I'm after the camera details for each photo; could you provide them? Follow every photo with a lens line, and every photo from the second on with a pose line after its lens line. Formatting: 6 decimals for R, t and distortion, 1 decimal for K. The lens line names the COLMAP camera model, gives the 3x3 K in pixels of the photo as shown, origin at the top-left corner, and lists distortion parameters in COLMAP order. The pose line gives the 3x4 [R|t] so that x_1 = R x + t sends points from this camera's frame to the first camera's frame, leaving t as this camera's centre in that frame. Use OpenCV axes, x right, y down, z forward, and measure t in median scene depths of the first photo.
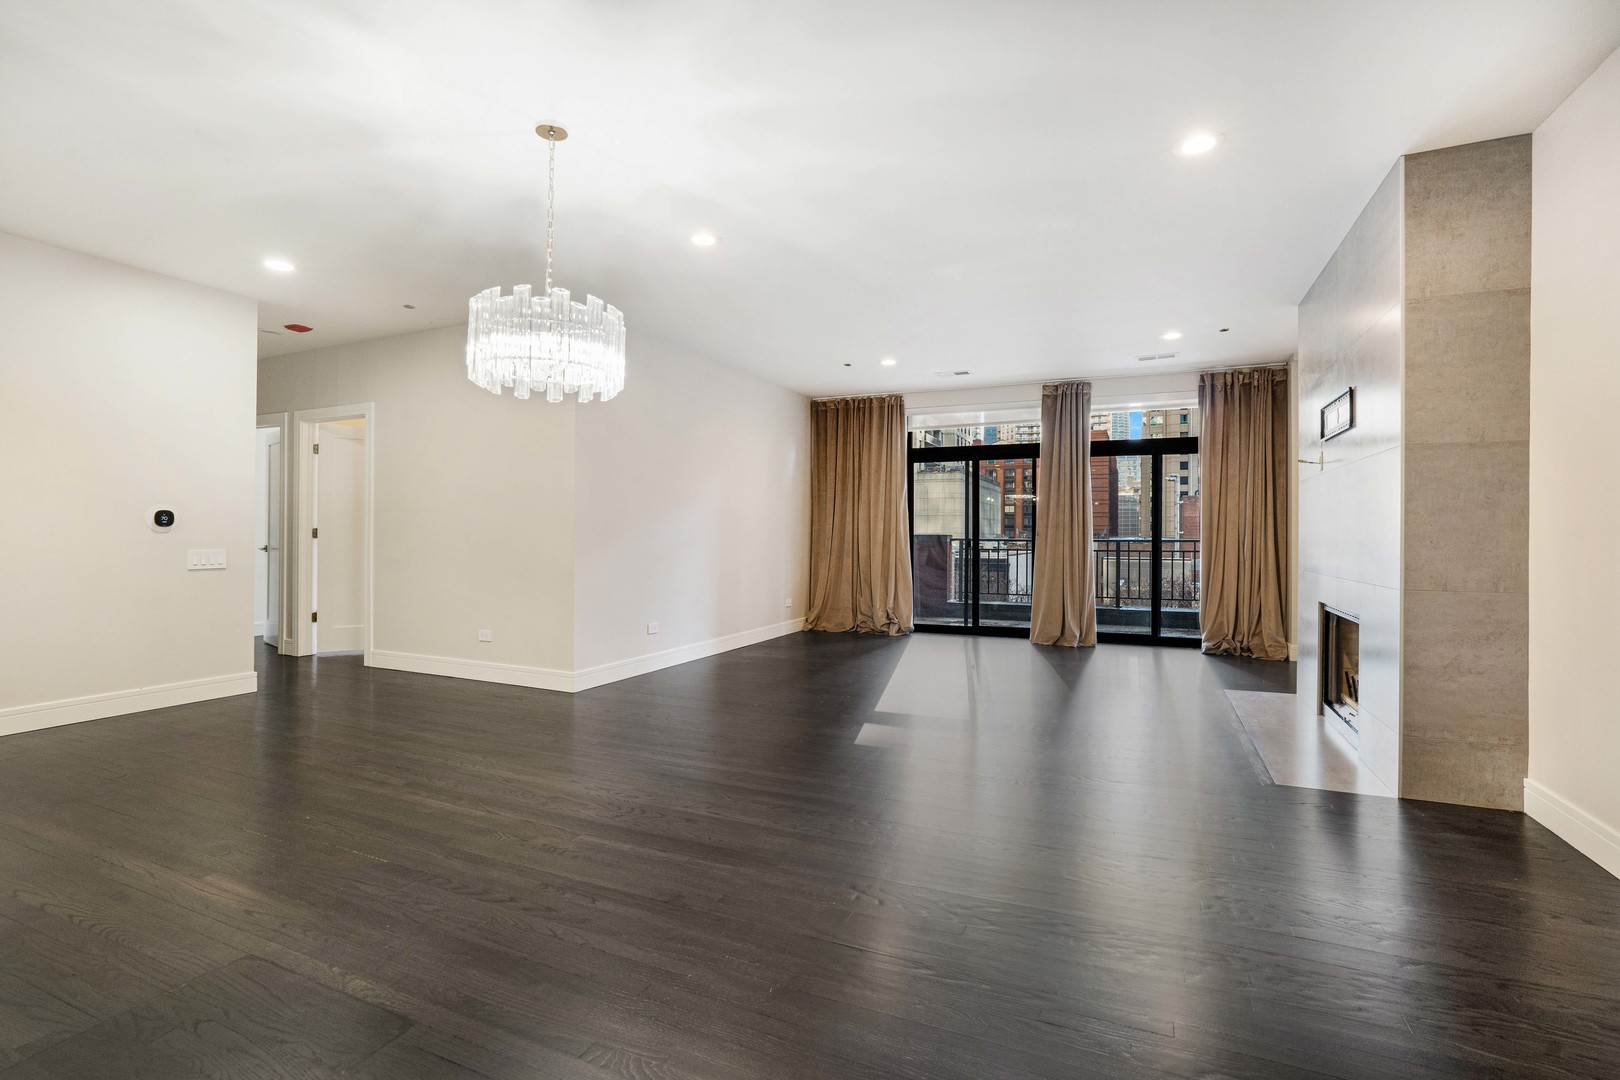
lens RADIAL K [[743.9, 0, 828.3], [0, 743.9, 538.4], [0, 0, 1]] dist [-0.059872, 0.024015]
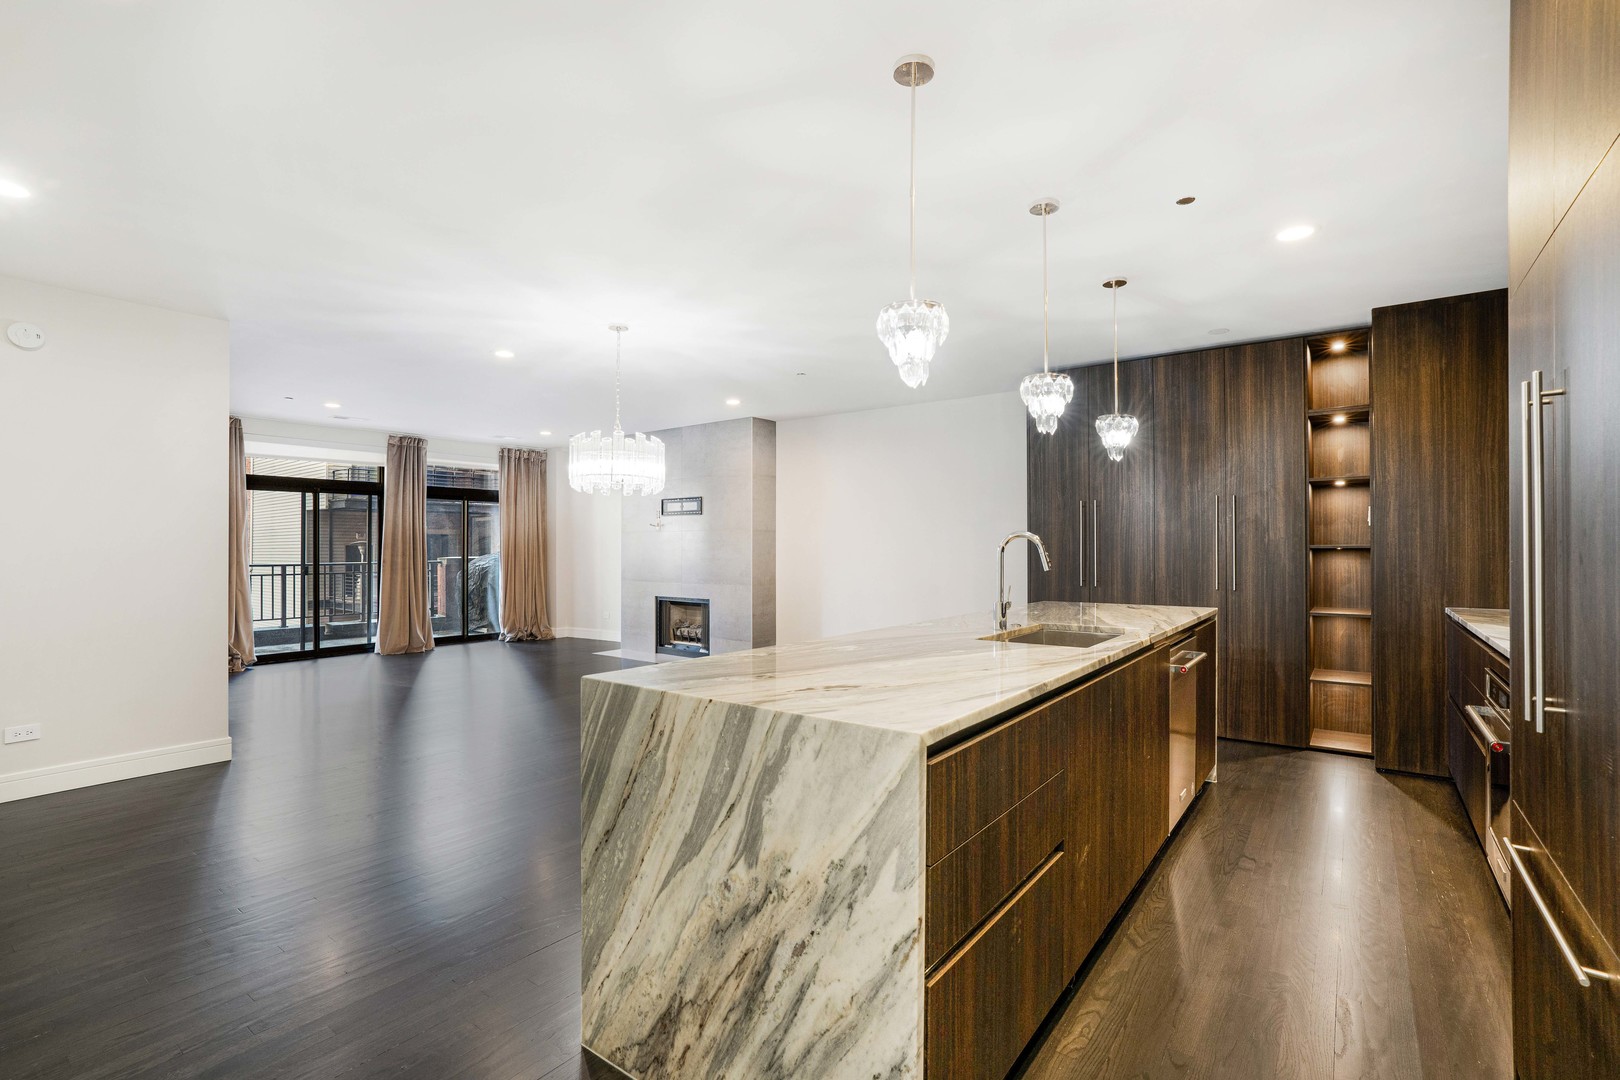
lens RADIAL K [[751.4, 0, 799.8], [0, 751.4, 543.2], [0, 0, 1]] dist [-0.056437, 0.024642]
pose [[0.229601, -0.000723, 0.973285, -0.697863], [0.003143, 0.999995, 0.000001, -0.032170], [-0.973280, 0.003059, 0.229602, 0.088802]]
